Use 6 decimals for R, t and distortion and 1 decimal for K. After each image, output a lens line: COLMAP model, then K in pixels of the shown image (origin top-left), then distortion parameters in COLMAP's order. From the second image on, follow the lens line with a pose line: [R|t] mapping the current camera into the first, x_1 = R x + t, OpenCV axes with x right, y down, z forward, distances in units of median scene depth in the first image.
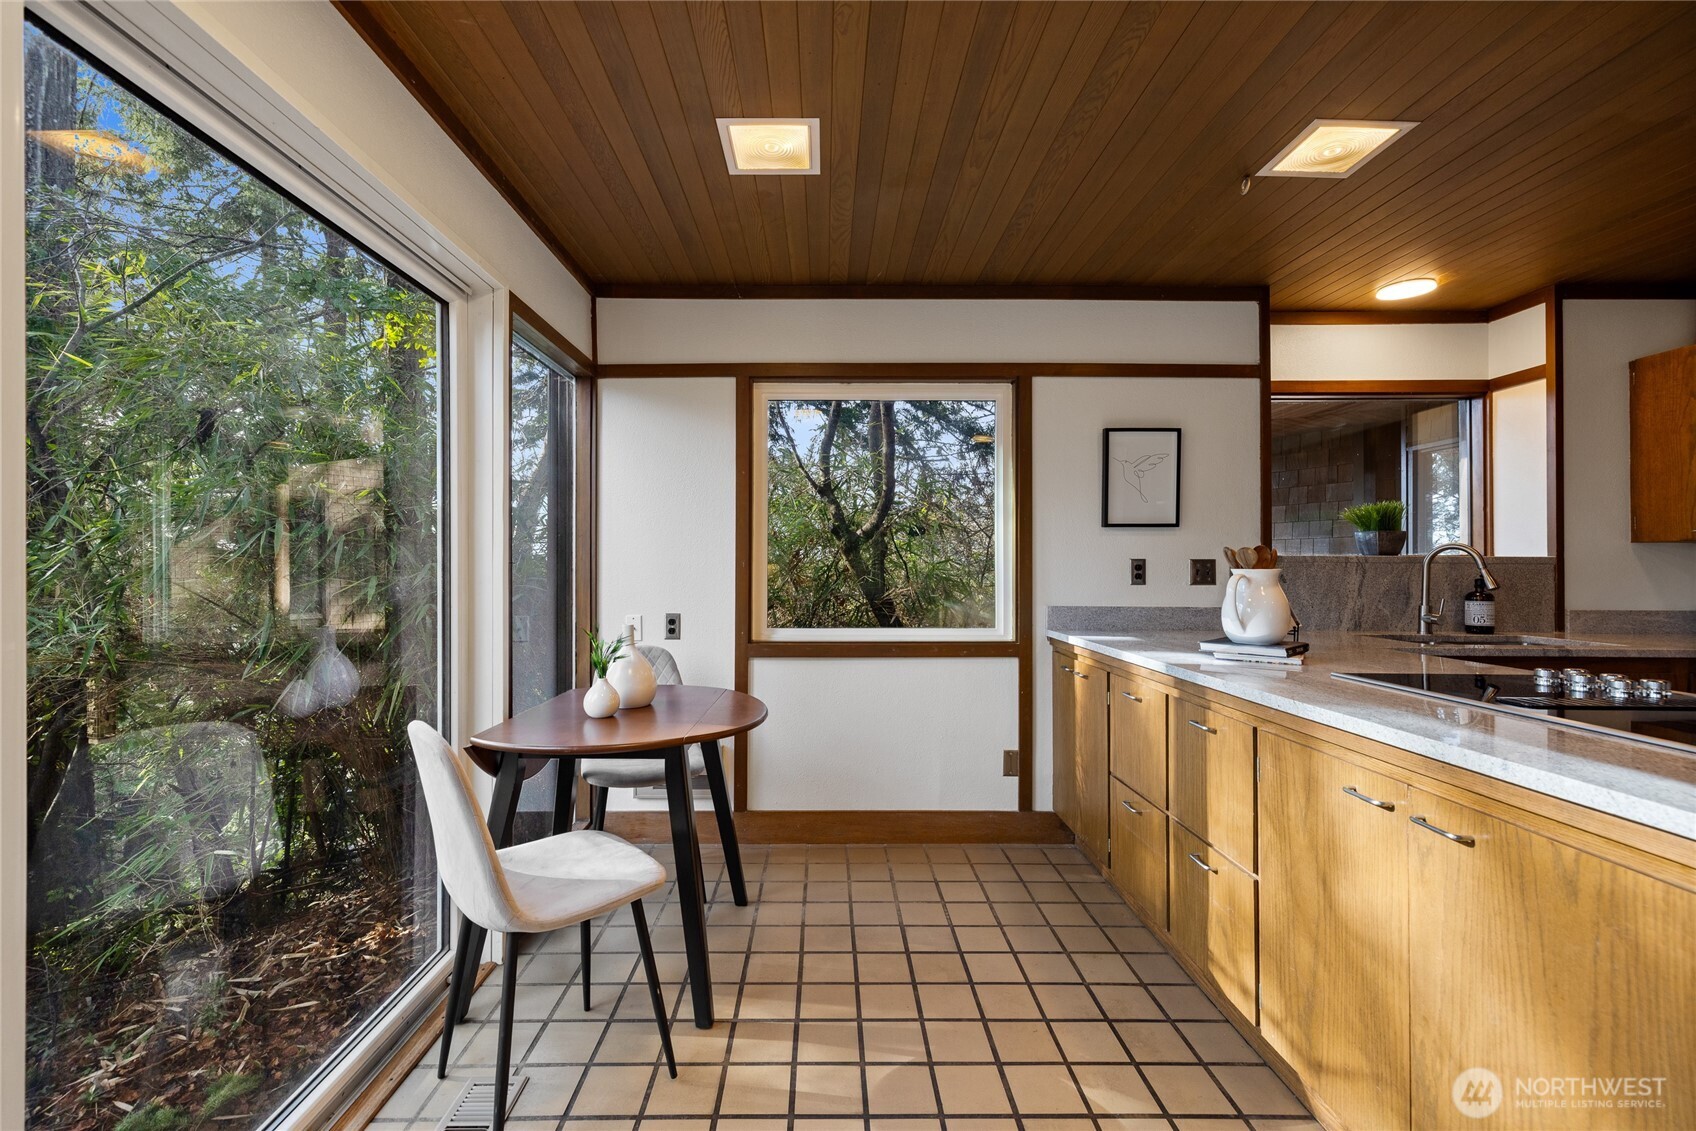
lens RADIAL K [[710.7, 0, 833.8], [0, 710.7, 557.9], [0, 0, 1]] dist [-0.002388, 0.000240]
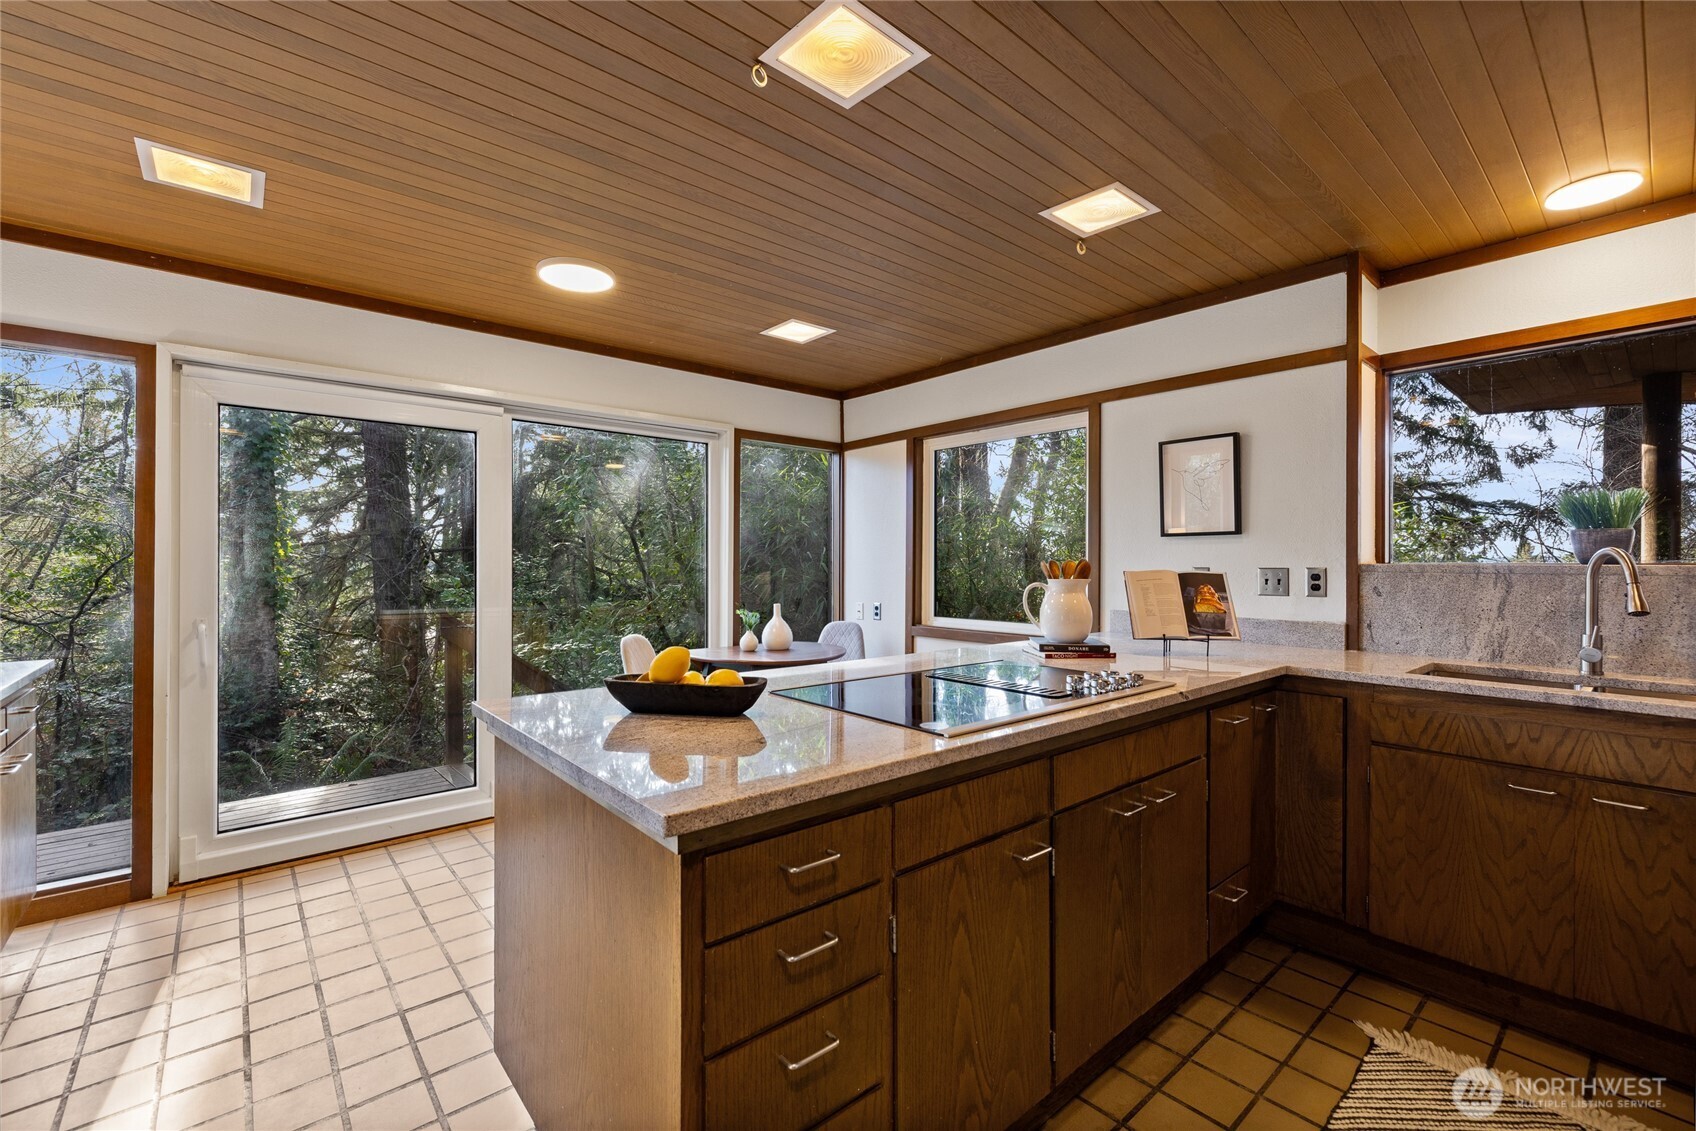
lens RADIAL K [[710.7, 0, 833.8], [0, 710.7, 557.9], [0, 0, 1]] dist [-0.002388, 0.000240]
pose [[0.649497, -0.004943, -0.760348, 0.855656], [0.005318, 0.999984, -0.001958, -0.012680], [0.760346, -0.002772, 0.649513, -0.042705]]
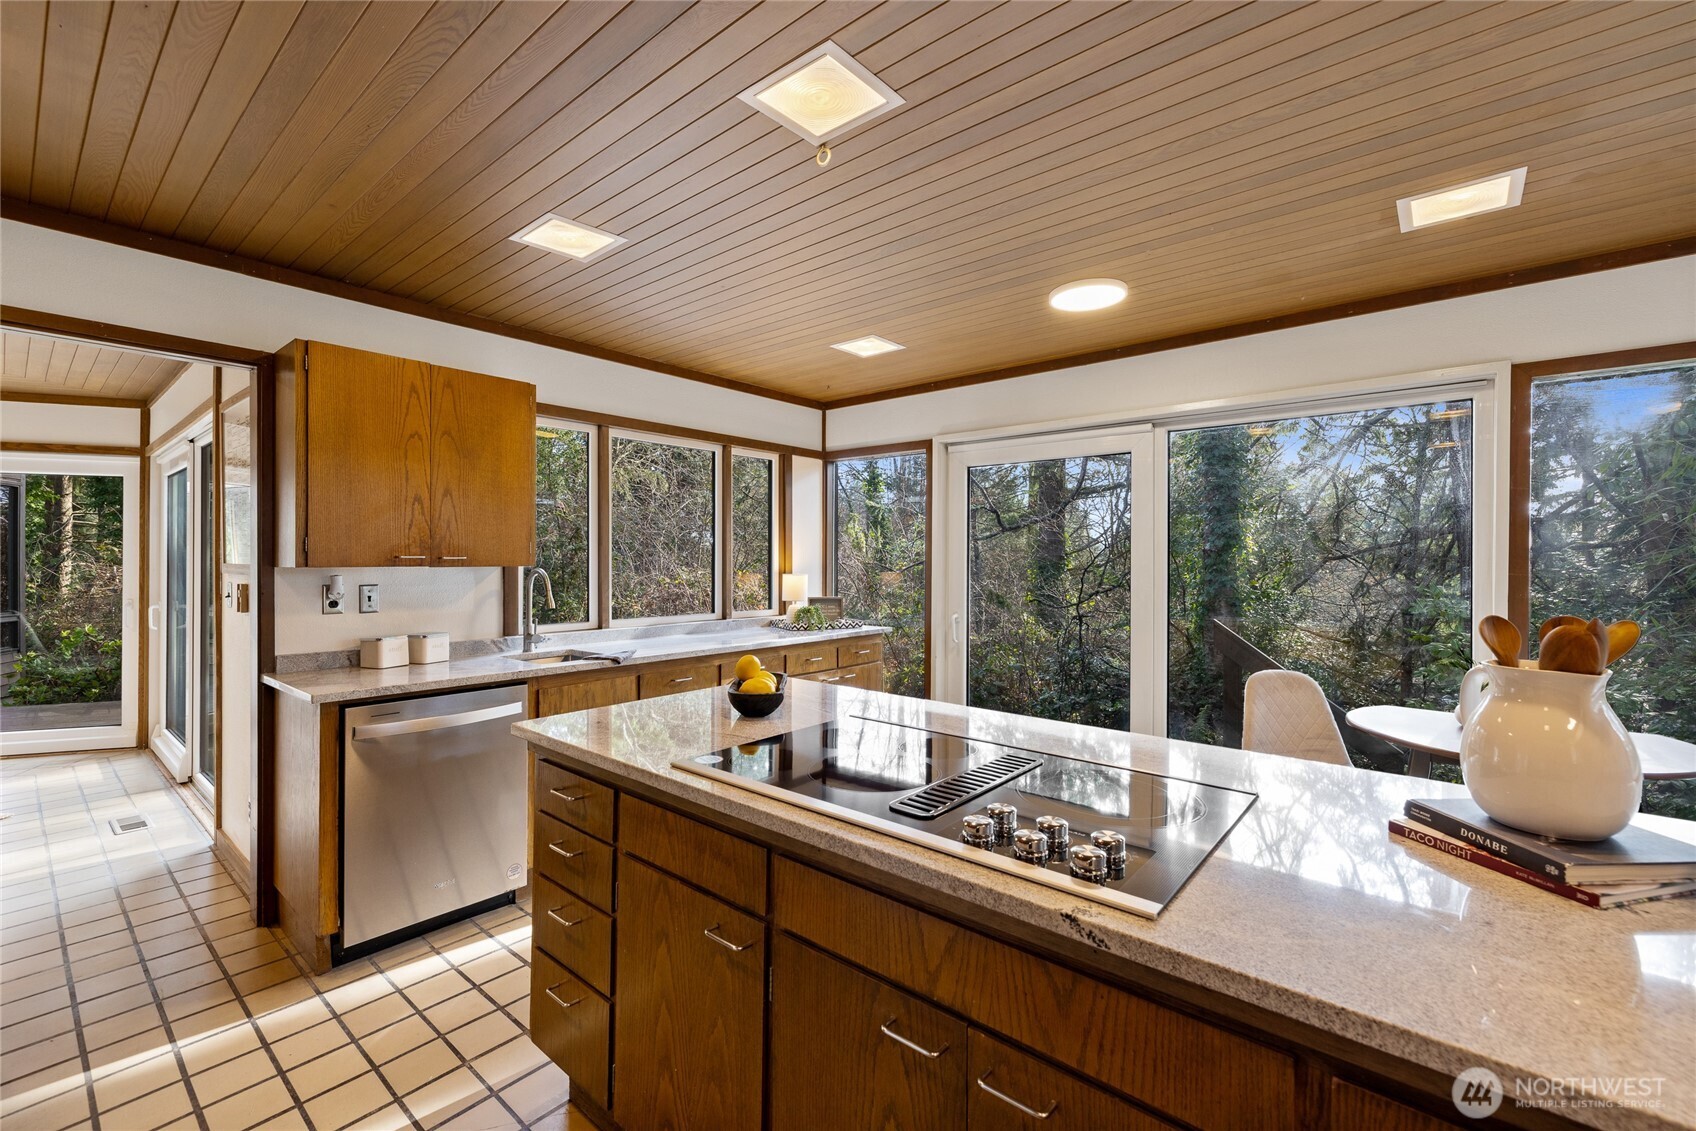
lens RADIAL K [[727.5, 0, 832.2], [0, 727.5, 552.7], [0, 0, 1]] dist [-0.001232, -0.000135]
pose [[-0.650753, -0.006374, -0.759263, 0.868851], [0.005988, 0.999891, -0.013527, -0.037349], [0.759266, -0.013350, -0.650644, 0.654792]]
